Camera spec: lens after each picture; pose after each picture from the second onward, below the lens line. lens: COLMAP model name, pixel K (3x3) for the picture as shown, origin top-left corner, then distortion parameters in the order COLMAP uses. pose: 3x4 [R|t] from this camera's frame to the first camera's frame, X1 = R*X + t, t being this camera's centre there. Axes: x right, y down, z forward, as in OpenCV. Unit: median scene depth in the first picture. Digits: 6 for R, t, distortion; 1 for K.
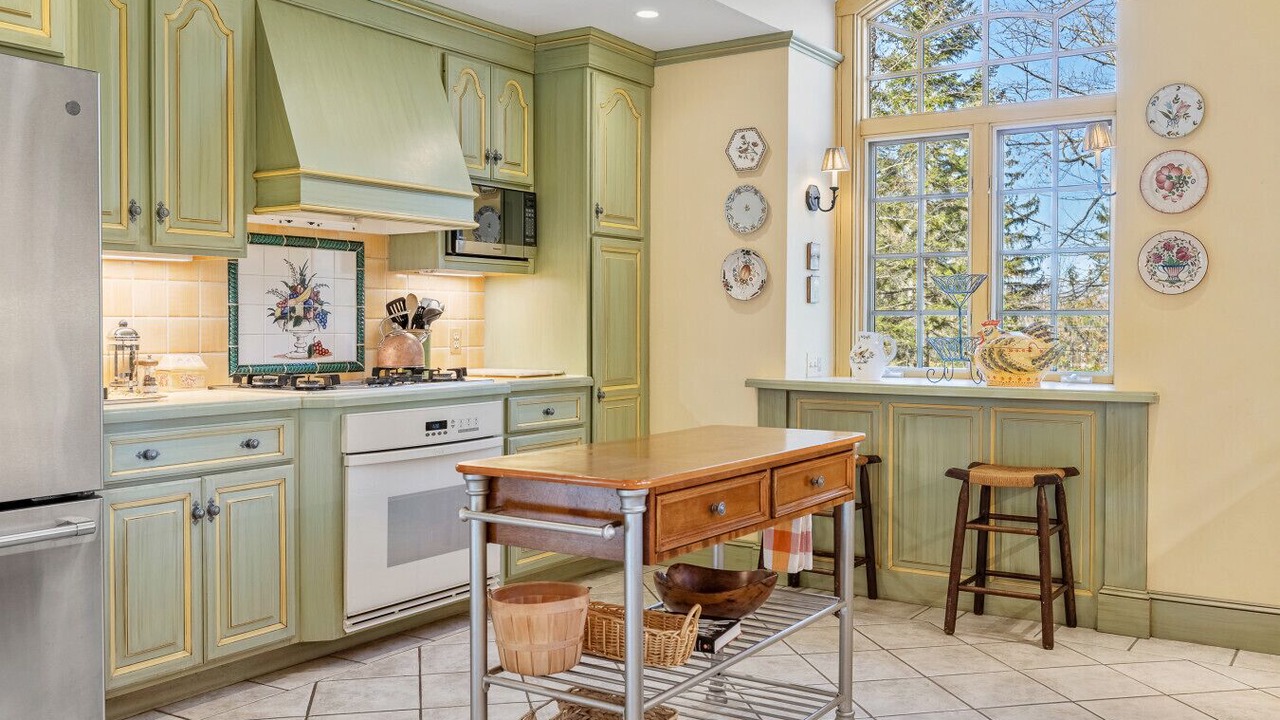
lens RADIAL K [[1120.3, 0, 627.9], [0, 1120.3, 352.5], [0, 0, 1]] dist [0.009248, 0.015453]
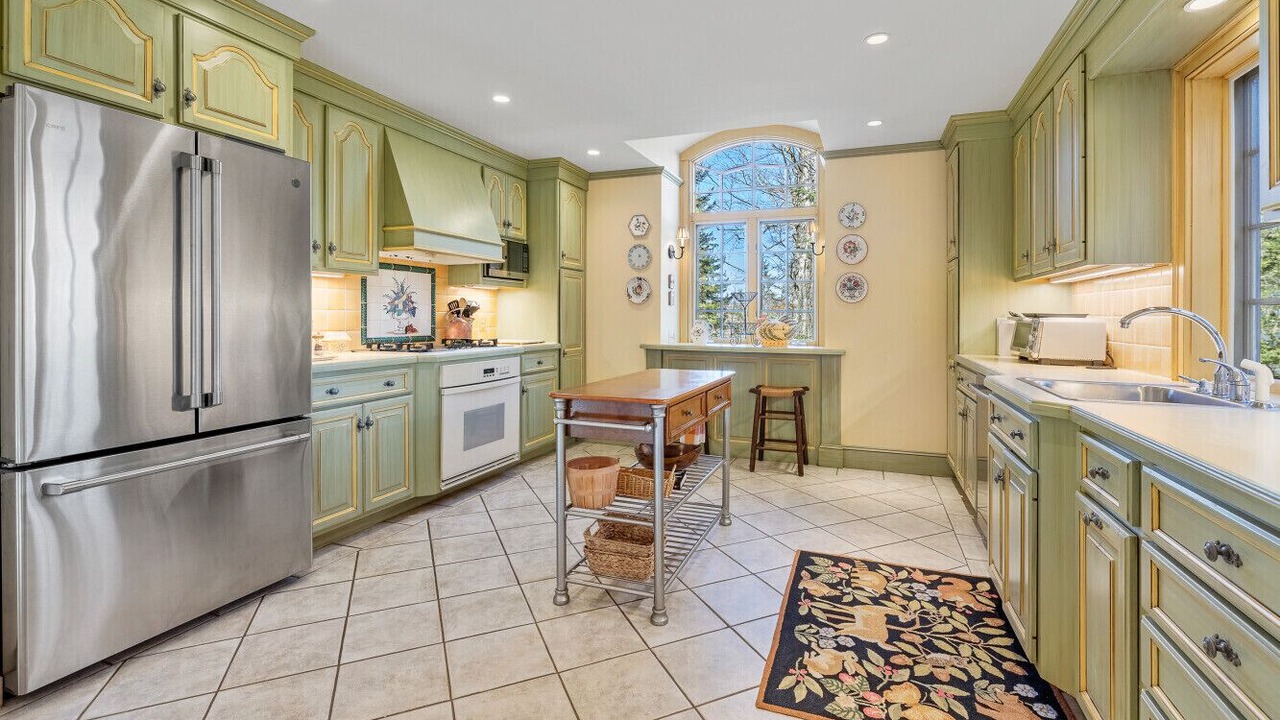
lens RADIAL K [[571.8, 0, 645.8], [0, 571.8, 323.1], [0, 0, 1]] dist [0.015853, 0.000549]
pose [[0.975209, 0.003006, 0.221267, -0.119162], [-0.000251, 0.999922, -0.012478, -0.000593], [-0.221287, 0.012113, 0.975133, 0.041006]]
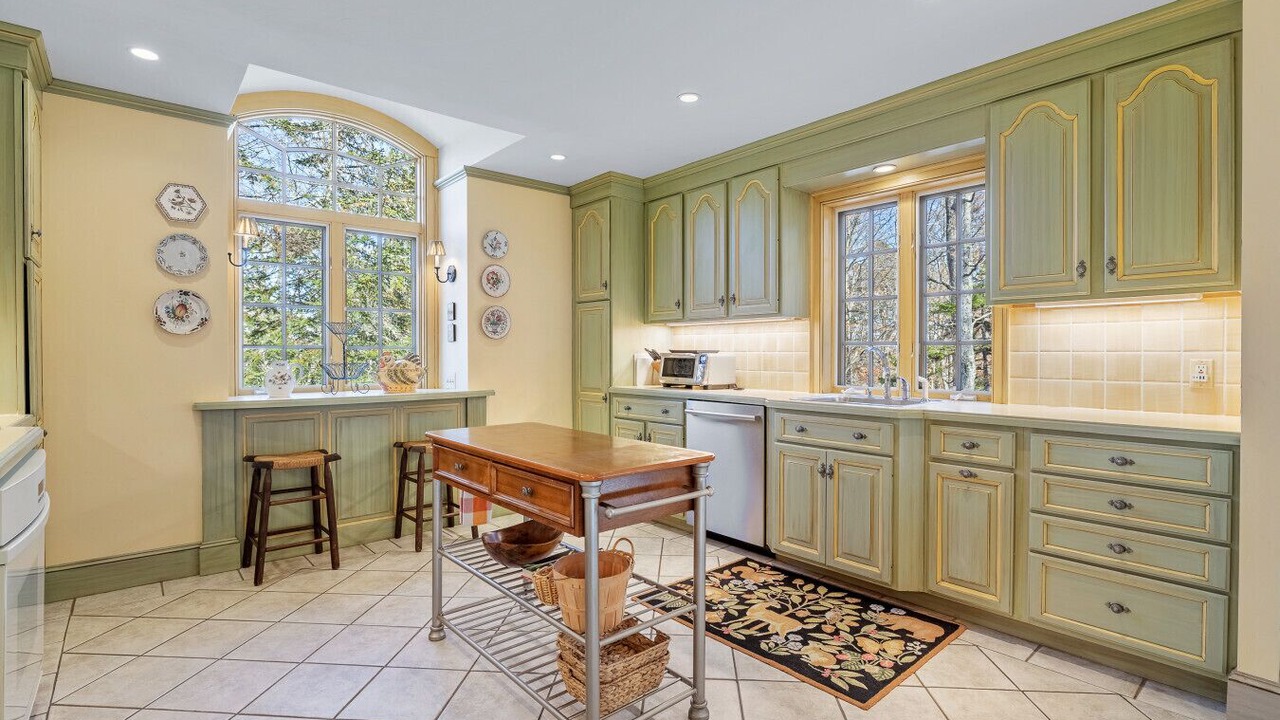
lens RADIAL K [[611.1, 0, 657.9], [0, 611.1, 360.8], [0, 0, 1]] dist [-0.000819, 0.001179]
pose [[0.256382, -0.015629, 0.966449, -0.438472], [0.026005, 0.999619, 0.009266, -0.015483], [-0.966226, 0.022757, 0.256691, 0.436540]]
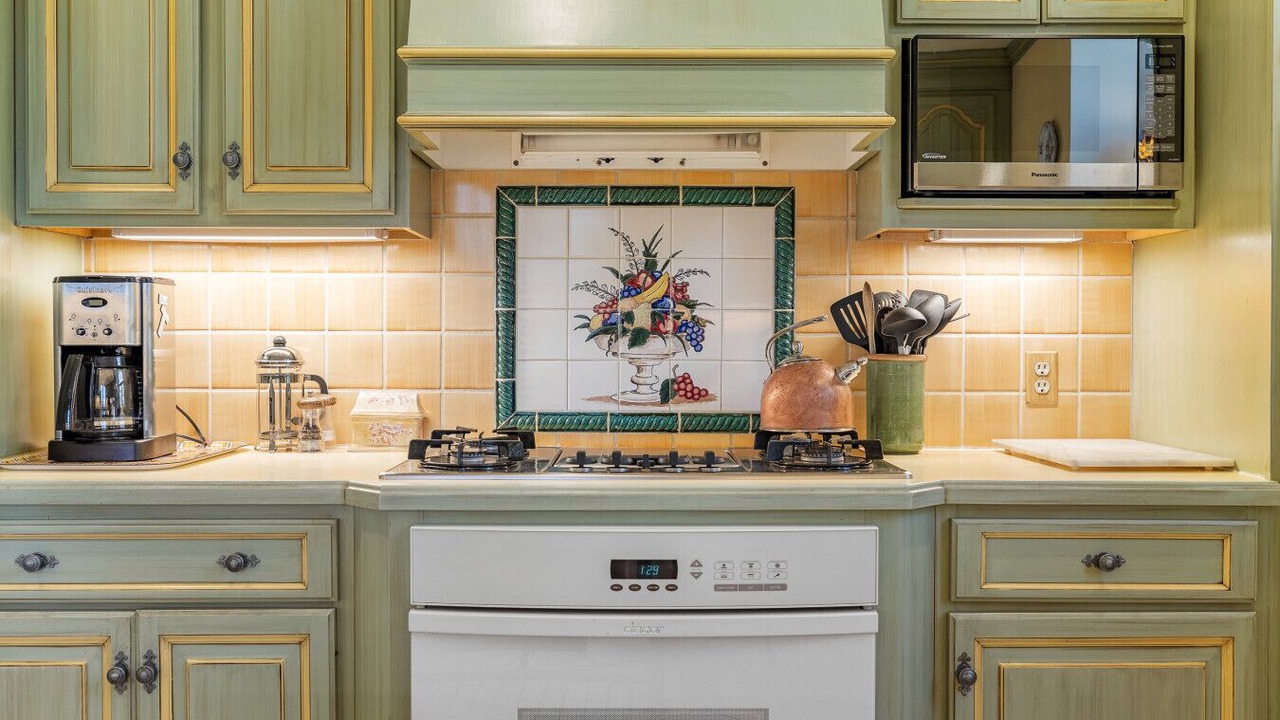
lens RADIAL K [[1225.4, 0, 646.2], [0, 1225.4, 364.4], [0, 0, 1]] dist [0.007489, 0.000000]
pose [[0.566499, 0.019610, -0.823829, 0.217118], [-0.023299, 0.999698, 0.007775, -0.019675], [0.823733, 0.014790, 0.566785, 0.665575]]
